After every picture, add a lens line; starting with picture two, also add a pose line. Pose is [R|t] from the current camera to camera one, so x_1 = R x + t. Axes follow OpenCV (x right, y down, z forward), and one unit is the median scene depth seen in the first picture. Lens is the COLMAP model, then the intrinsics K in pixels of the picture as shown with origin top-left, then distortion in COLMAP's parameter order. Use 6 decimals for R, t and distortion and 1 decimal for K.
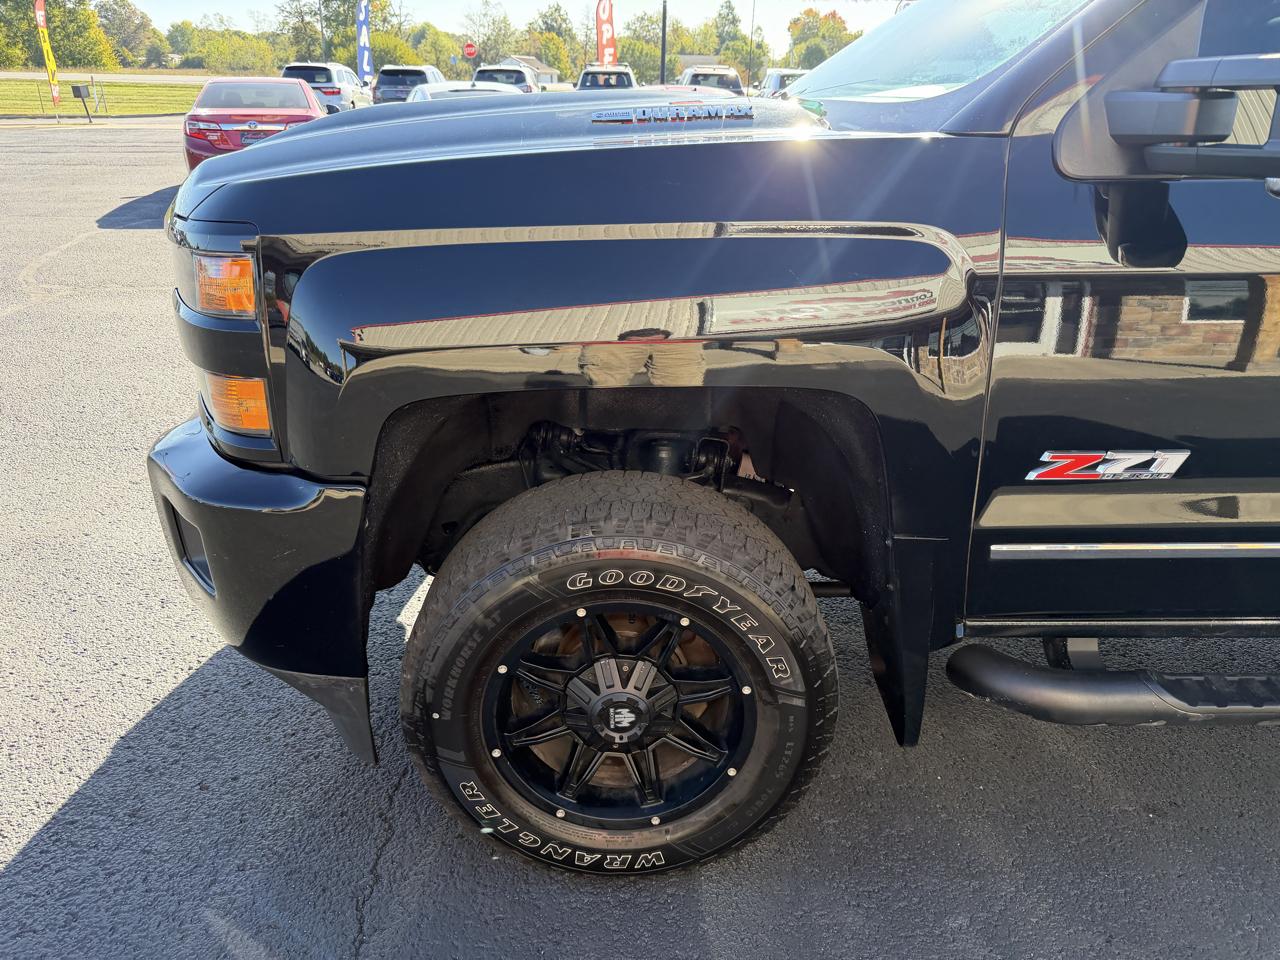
lens RADIAL K [[914.0, 0, 644.1], [0, 914.0, 478.6], [0, 0, 1]] dist [0.000231, -0.006926]
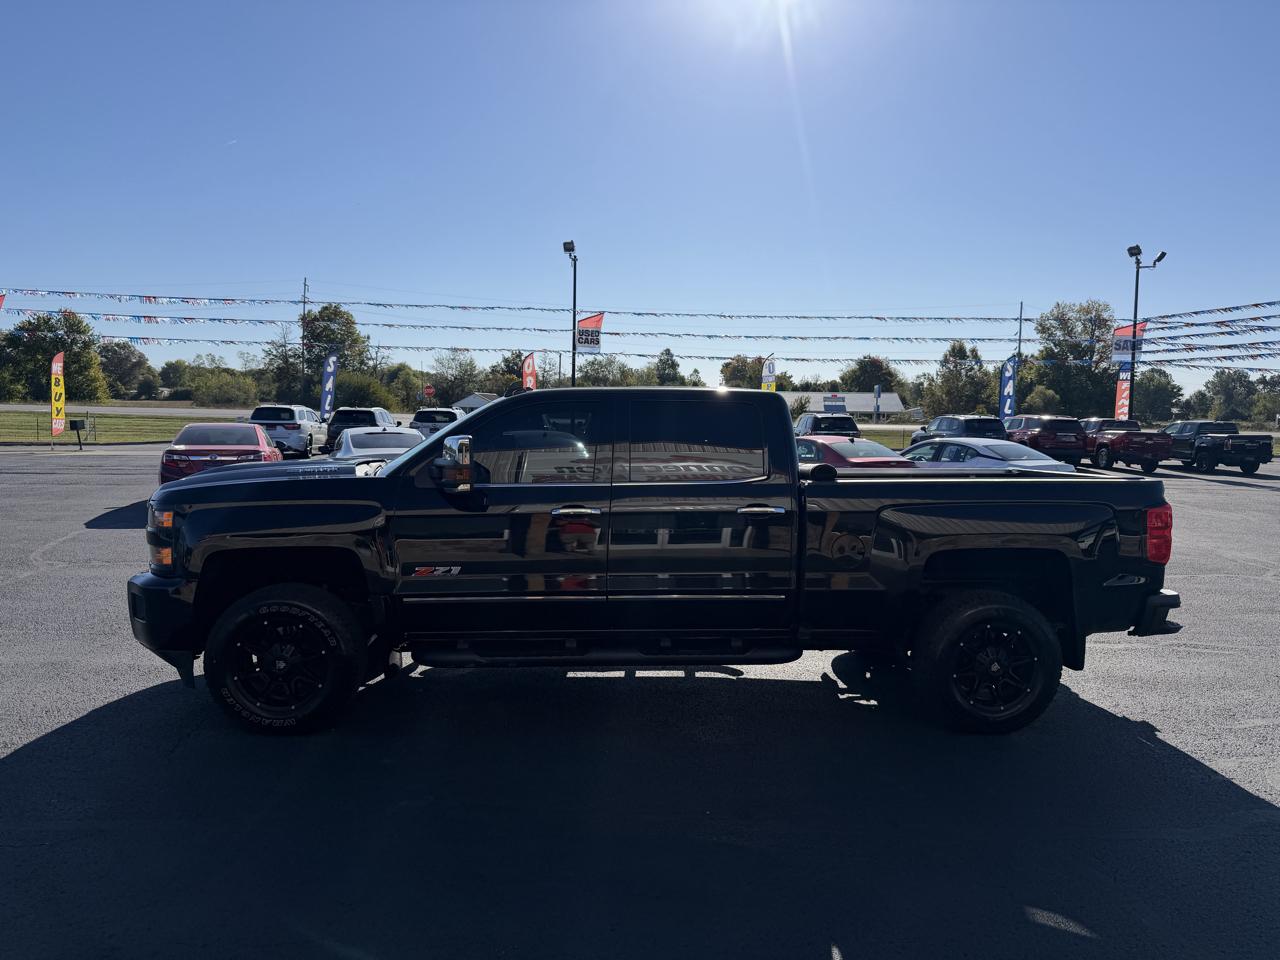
lens RADIAL K [[902.5, 0, 643.6], [0, 902.5, 488.8], [0, 0, 1]] dist [-0.002322, -0.007386]
pose [[0.998780, -0.000330, 0.049378, 0.062107], [0.016112, 0.947424, -0.319574, 0.041930], [-0.046677, 0.319980, 0.946274, -0.122659]]
